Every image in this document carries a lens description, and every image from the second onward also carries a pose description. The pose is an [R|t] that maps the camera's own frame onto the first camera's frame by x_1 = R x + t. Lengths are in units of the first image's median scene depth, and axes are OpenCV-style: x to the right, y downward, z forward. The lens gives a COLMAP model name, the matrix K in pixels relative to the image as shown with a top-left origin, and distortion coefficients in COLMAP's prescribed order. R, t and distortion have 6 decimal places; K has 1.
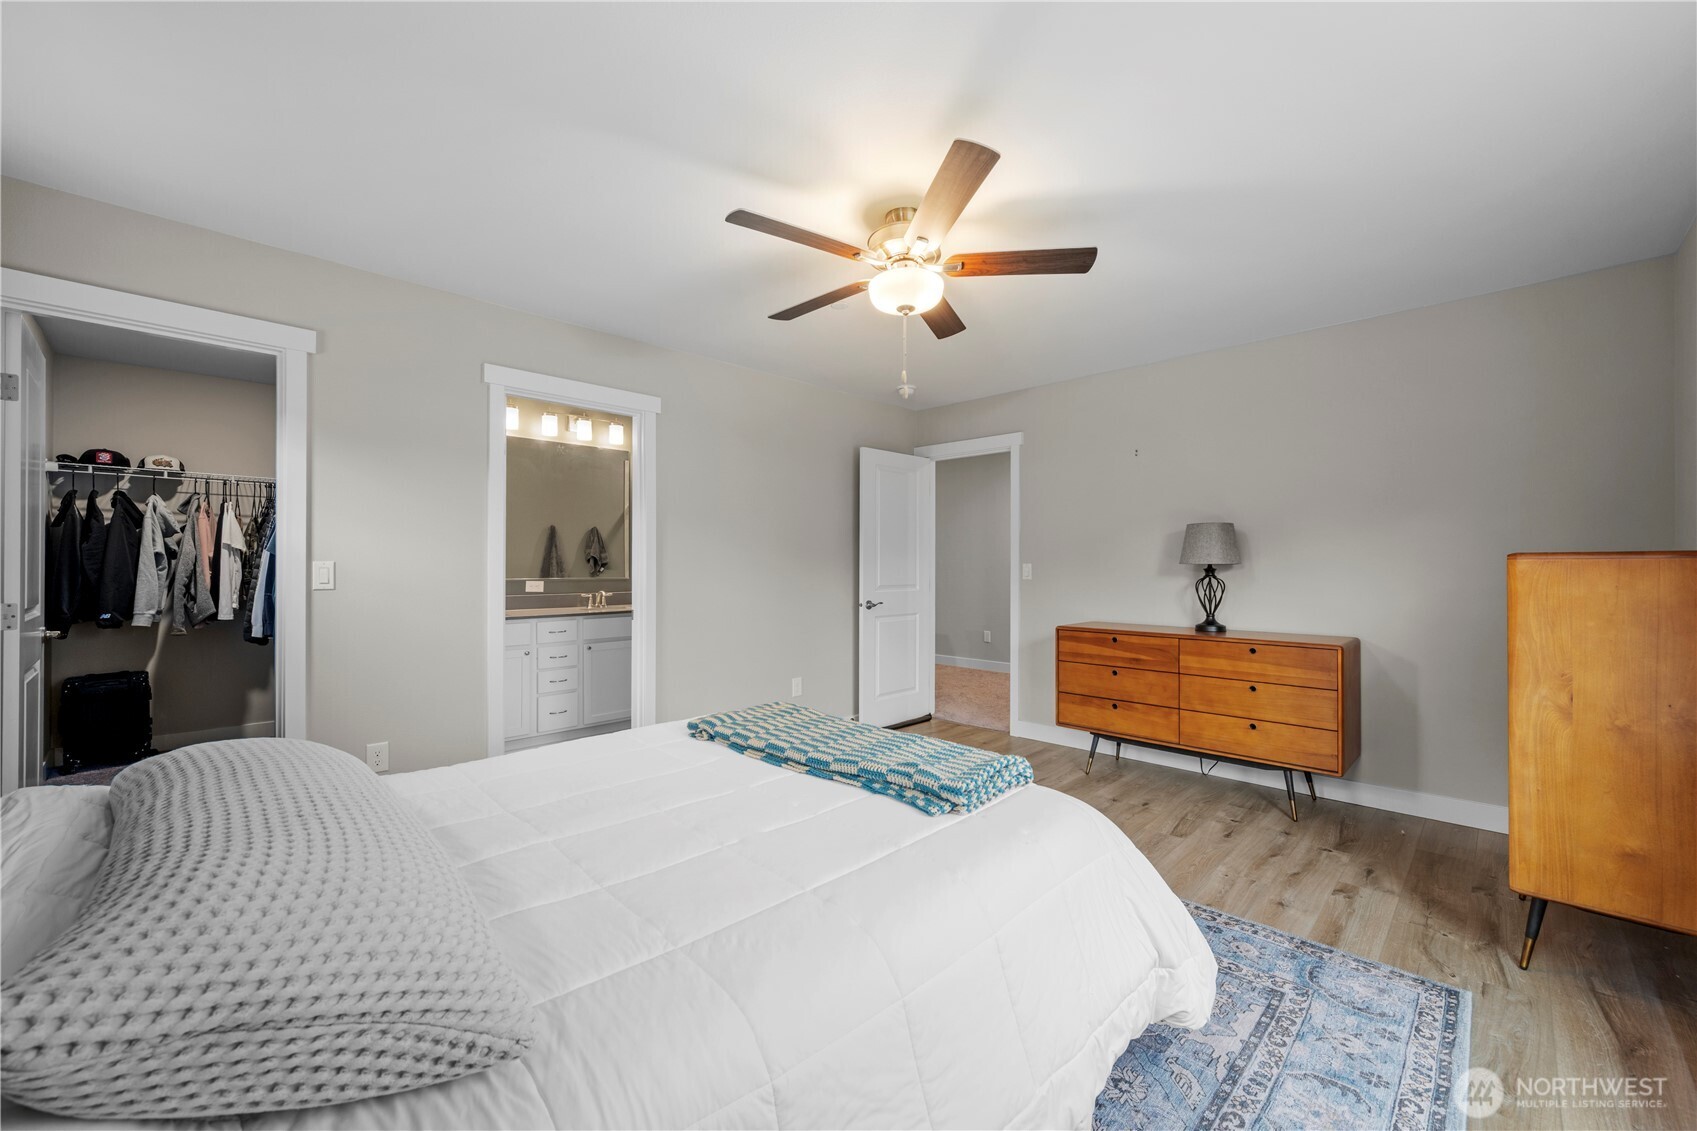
lens RADIAL K [[669.7, 0, 846.4], [0, 669.7, 555.1], [0, 0, 1]] dist [-0.004528, -0.000360]
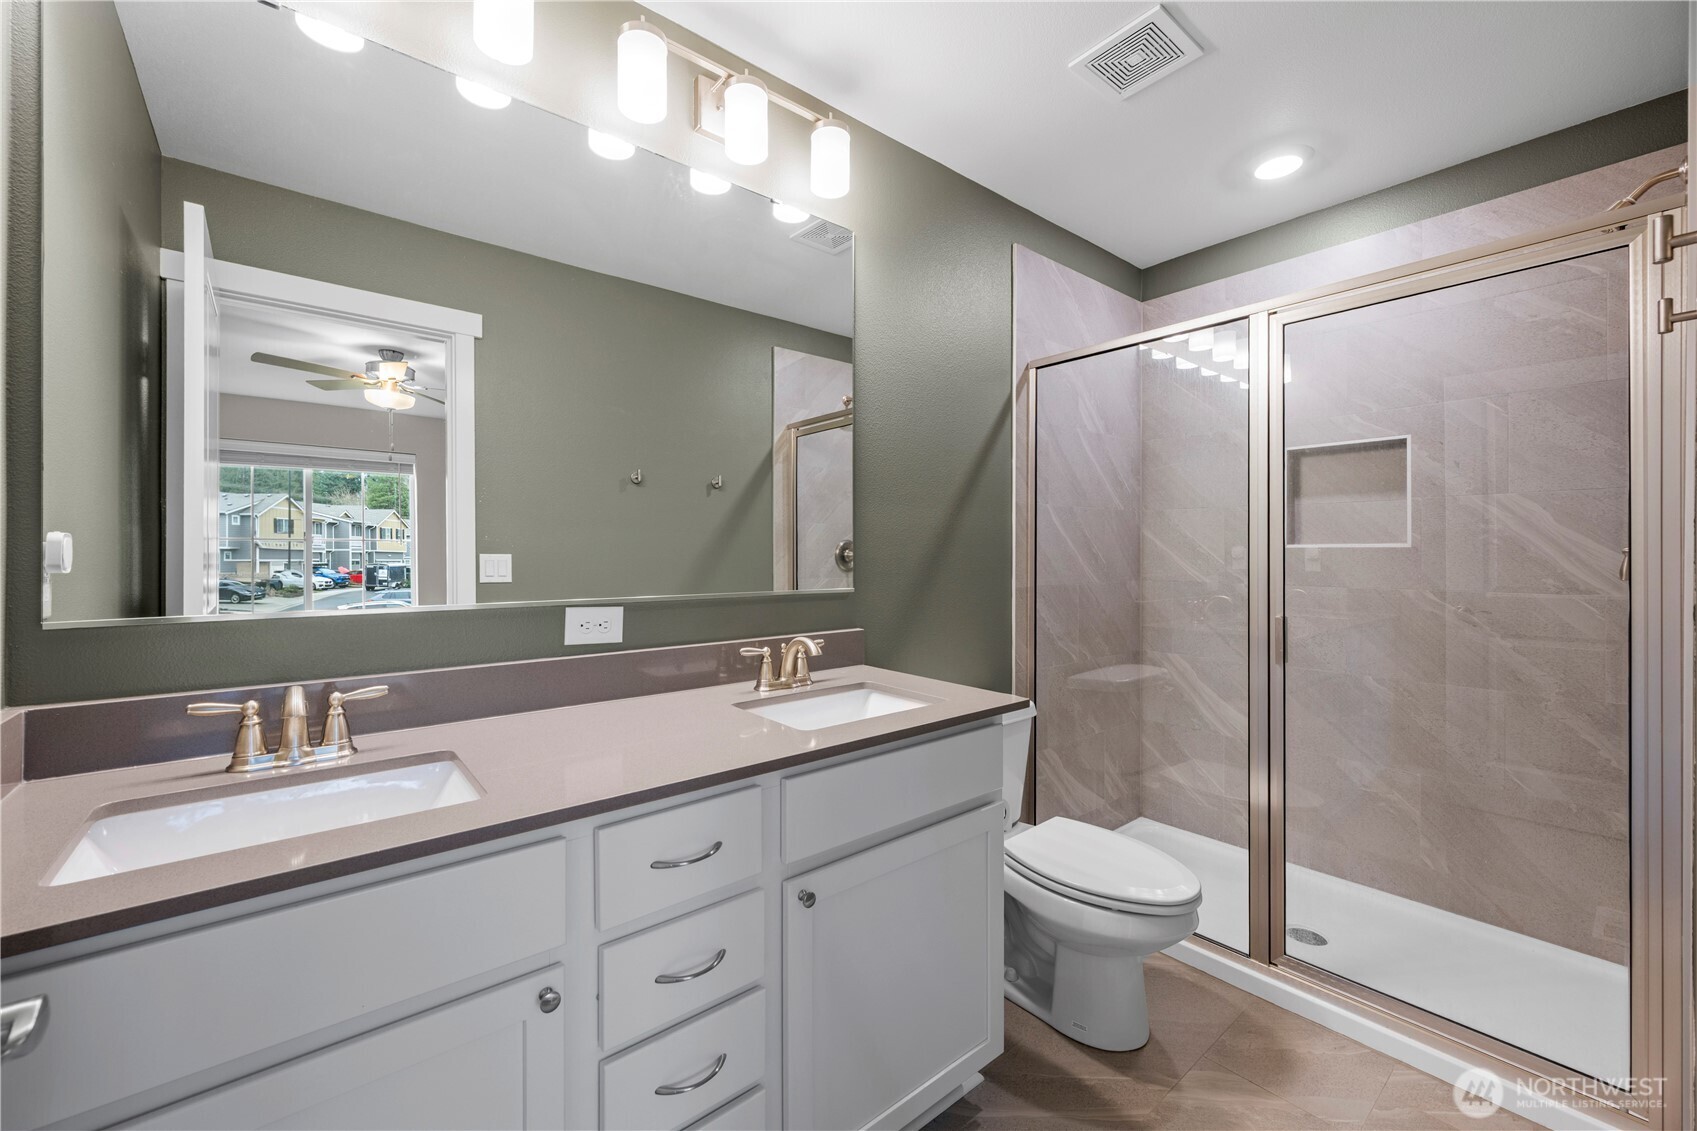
lens RADIAL K [[669.7, 0, 844.3], [0, 669.7, 557.6], [0, 0, 1]] dist [-0.004528, -0.000360]
pose [[0.994976, 0.005456, -0.099966, -0.713959], [-0.003891, 0.999867, 0.015847, 0.023856], [0.100040, -0.015378, 0.994865, 1.567072]]
